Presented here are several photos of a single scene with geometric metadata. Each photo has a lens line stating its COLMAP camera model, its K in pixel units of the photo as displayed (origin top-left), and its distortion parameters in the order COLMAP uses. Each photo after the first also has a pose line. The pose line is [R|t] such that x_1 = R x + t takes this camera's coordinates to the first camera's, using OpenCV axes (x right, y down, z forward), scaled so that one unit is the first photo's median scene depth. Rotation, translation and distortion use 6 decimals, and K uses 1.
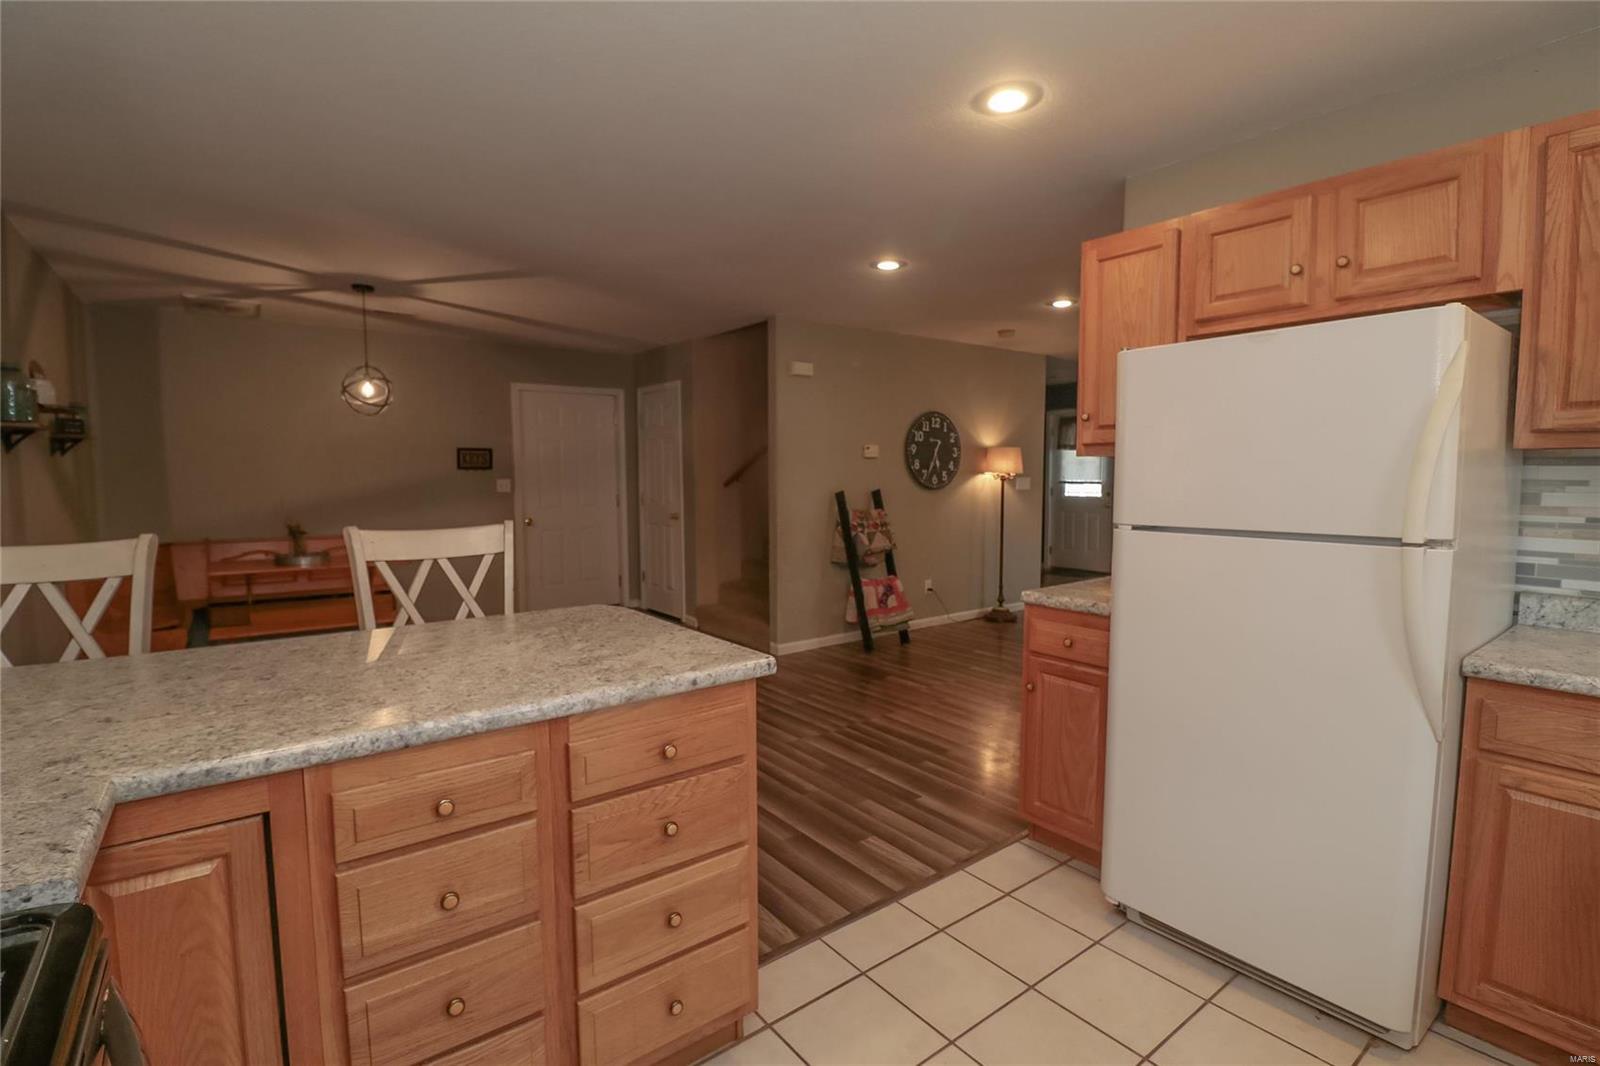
lens RADIAL K [[757.2, 0, 792.7], [0, 757.2, 523.5], [0, 0, 1]] dist [-0.008348, -0.007566]
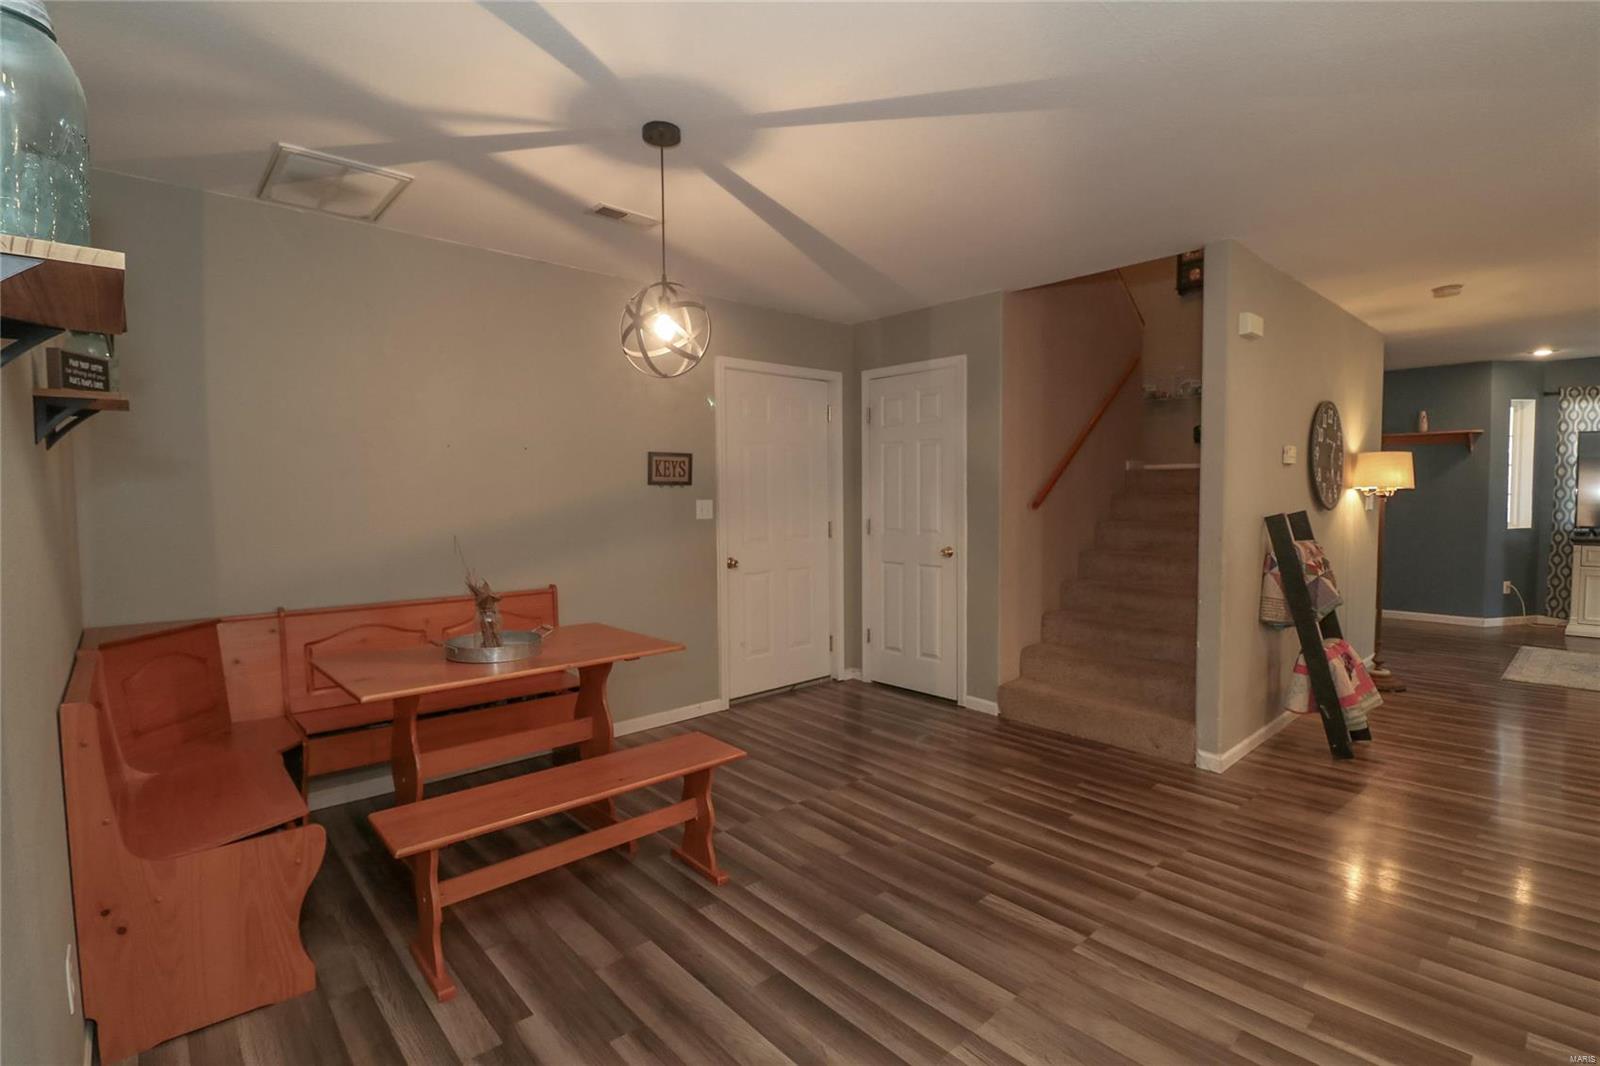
lens RADIAL K [[757.2, 0, 797.1], [0, 757.2, 538.5], [0, 0, 1]] dist [-0.008348, -0.007566]
pose [[0.994060, -0.013281, 0.108022, -0.416162], [0.014502, 0.999839, -0.010527, -0.018450], [-0.107865, 0.012031, 0.994093, 0.364457]]
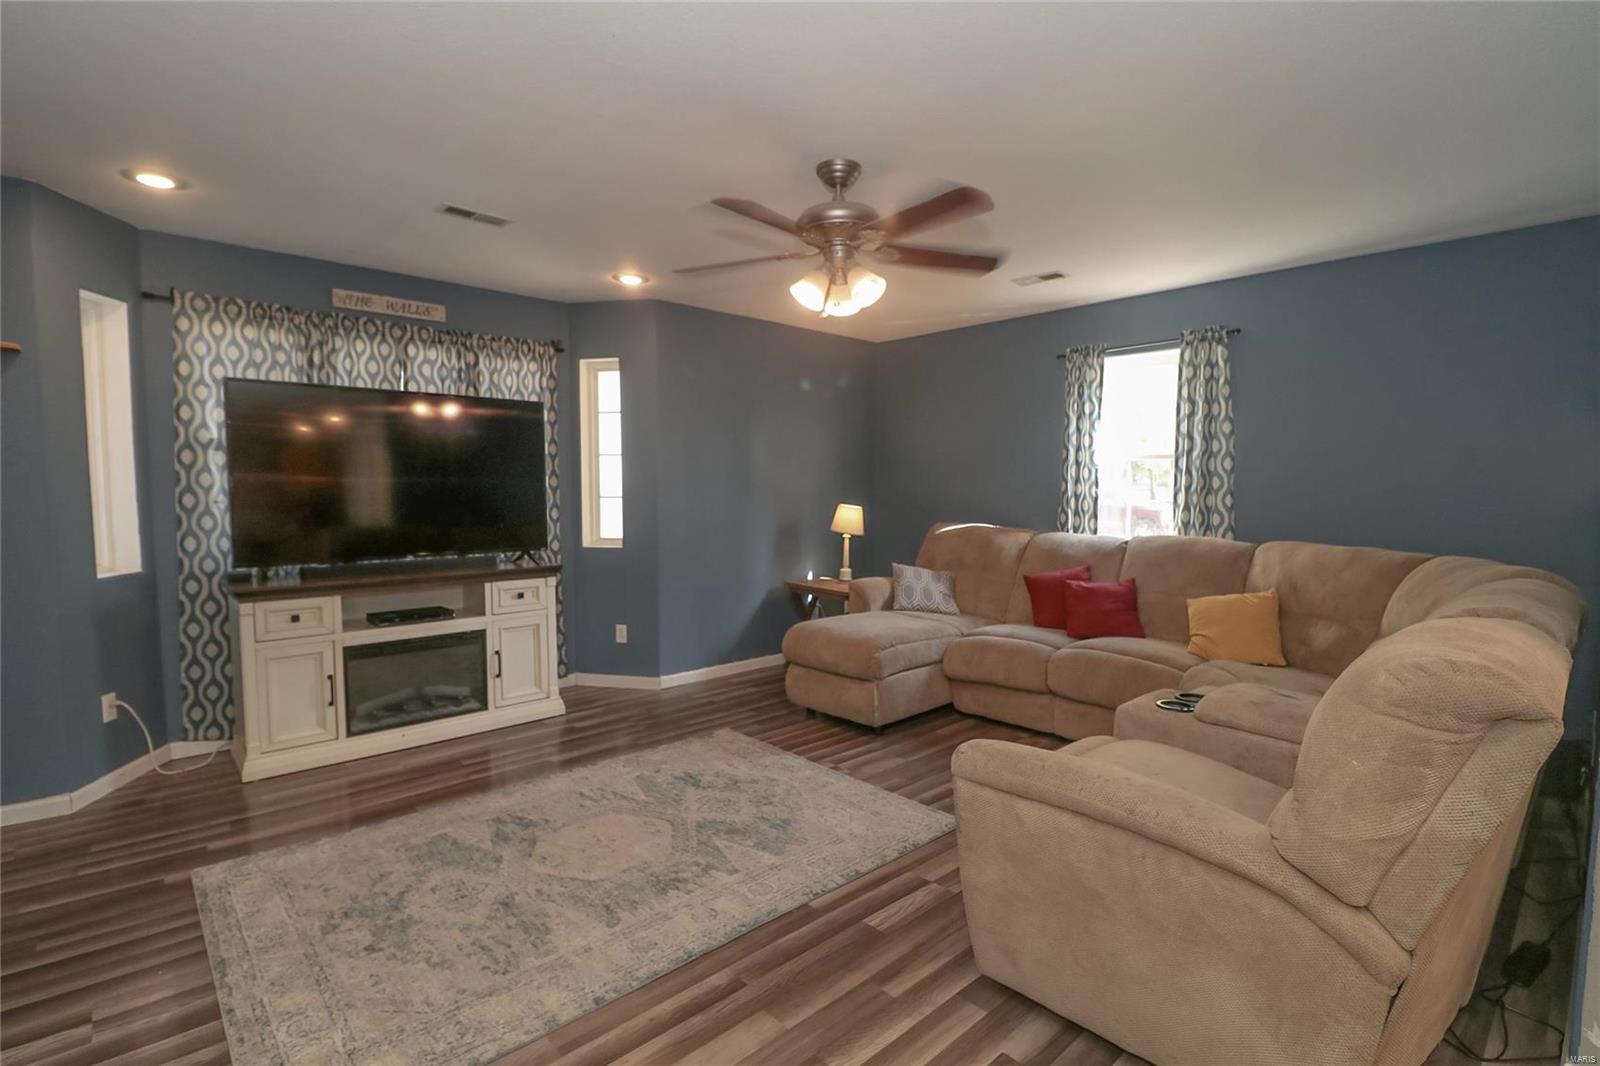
lens RADIAL K [[757.2, 0, 792.2], [0, 757.2, 534.8], [0, 0, 1]] dist [-0.008348, -0.007566]
pose [[-0.110275, -0.057061, 0.992262, 0.245229], [0.068747, 0.995522, 0.064889, -0.061810], [-0.991521, 0.075370, -0.105859, 0.976984]]
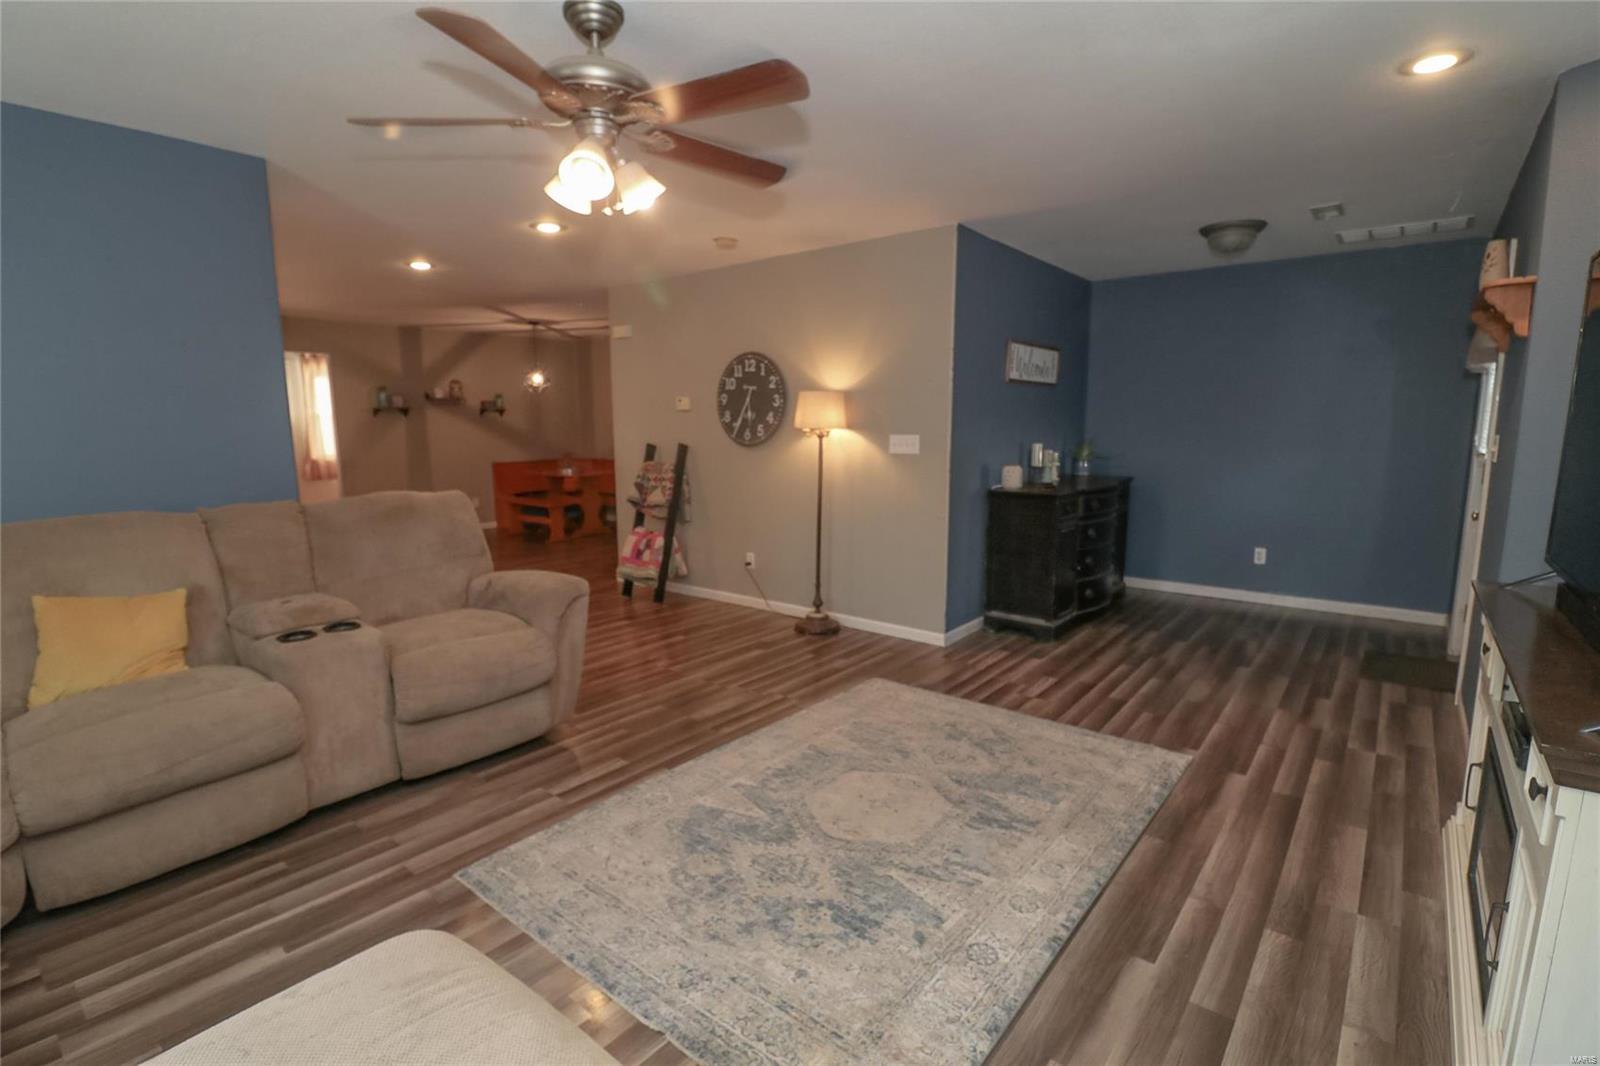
lens RADIAL K [[757.2, 0, 798.8], [0, 757.2, 531.6], [0, 0, 1]] dist [-0.008348, -0.007566]
pose [[0.258339, 0.141953, -0.955568, 1.095907], [-0.062067, 0.989540, 0.130220, -0.068149], [0.964059, 0.025668, 0.264447, 0.887980]]
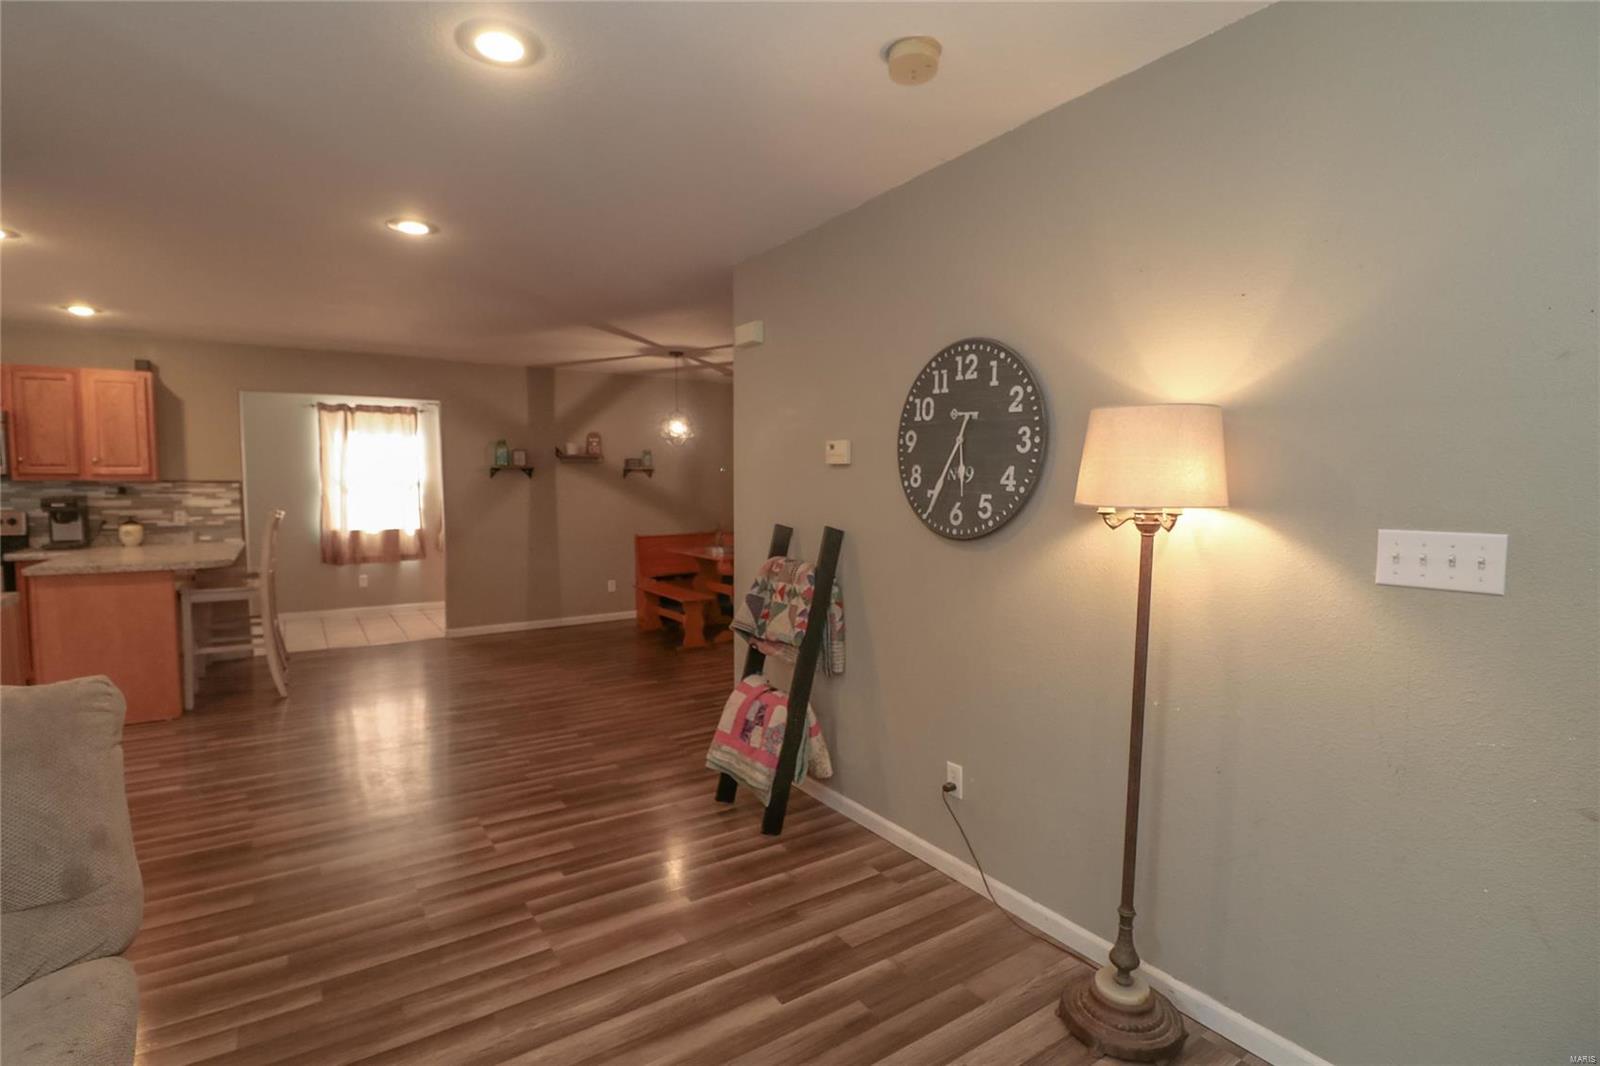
lens RADIAL K [[757.2, 0, 789.7], [0, 757.2, 531.9], [0, 0, 1]] dist [-0.008348, -0.007566]
pose [[-0.041996, 0.063706, -0.997085, 0.625077], [-0.069448, 0.995365, 0.066521, -0.073170], [0.996701, 0.072039, -0.037377, 0.988836]]
